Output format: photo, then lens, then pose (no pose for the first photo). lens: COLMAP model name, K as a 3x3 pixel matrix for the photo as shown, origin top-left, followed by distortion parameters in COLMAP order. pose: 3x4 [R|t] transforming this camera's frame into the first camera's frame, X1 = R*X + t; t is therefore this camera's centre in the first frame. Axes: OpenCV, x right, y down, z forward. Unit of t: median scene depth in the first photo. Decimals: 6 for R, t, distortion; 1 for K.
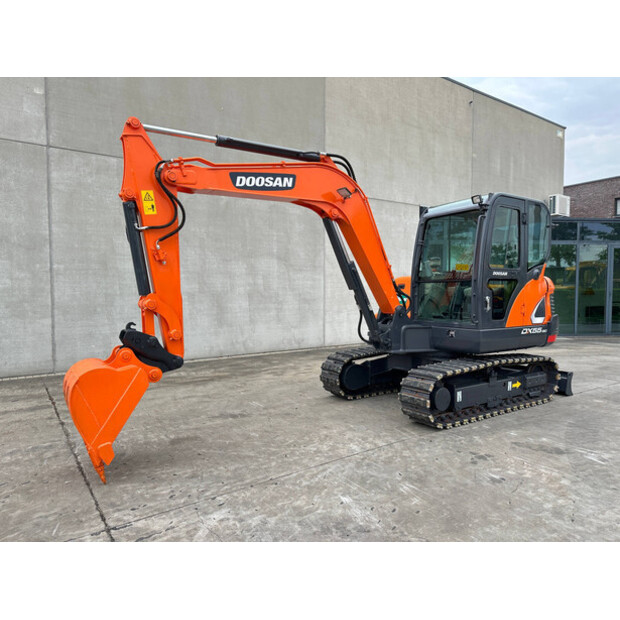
lens RADIAL K [[432.4, 0, 310.0], [0, 432.4, 310.0], [0, 0, 1]] dist [0.084727, -0.100007]
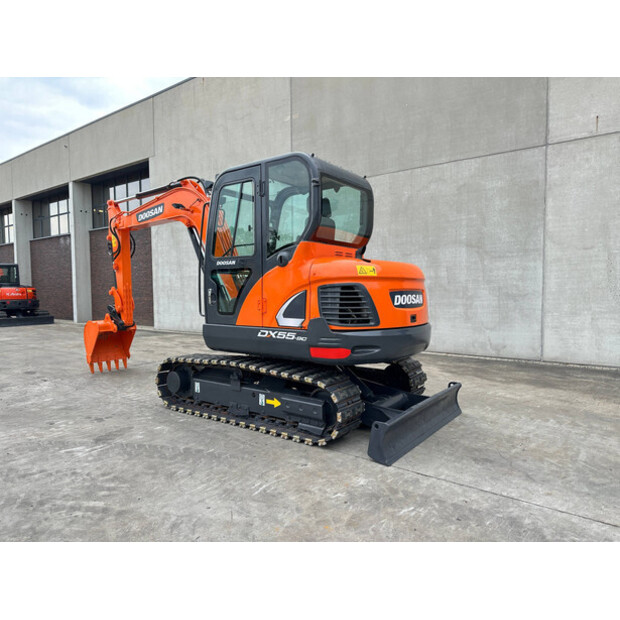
lens RADIAL K [[432.4, 0, 310.0], [0, 432.4, 310.0], [0, 0, 1]] dist [0.084727, -0.100007]
pose [[0.328882, 0.043589, -0.943365, 1.431679], [-0.034909, 0.998813, 0.033981, -0.025740], [0.943726, 0.021757, 0.330013, 0.951409]]
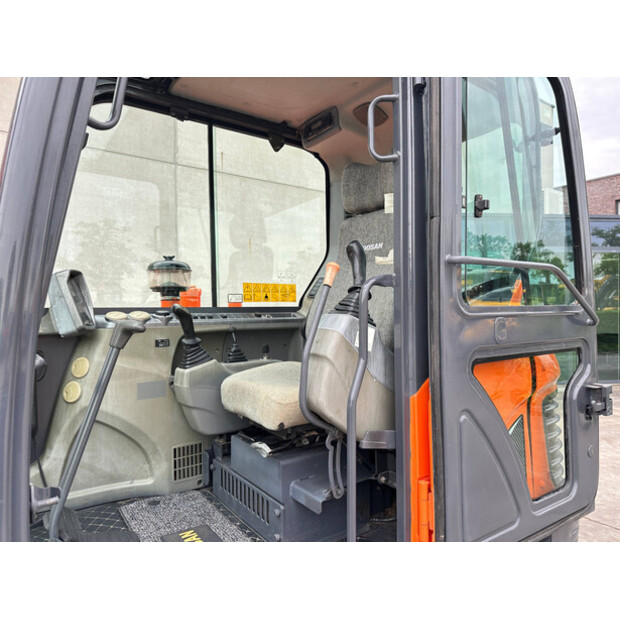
lens RADIAL K [[432.4, 0, 310.0], [0, 432.4, 310.0], [0, 0, 1]] dist [0.084727, -0.100007]
pose [[0.999857, -0.003178, 0.016627, 0.514638], [0.003791, 0.999311, -0.036918, -0.100210], [-0.016499, 0.036976, 0.999180, 0.927209]]
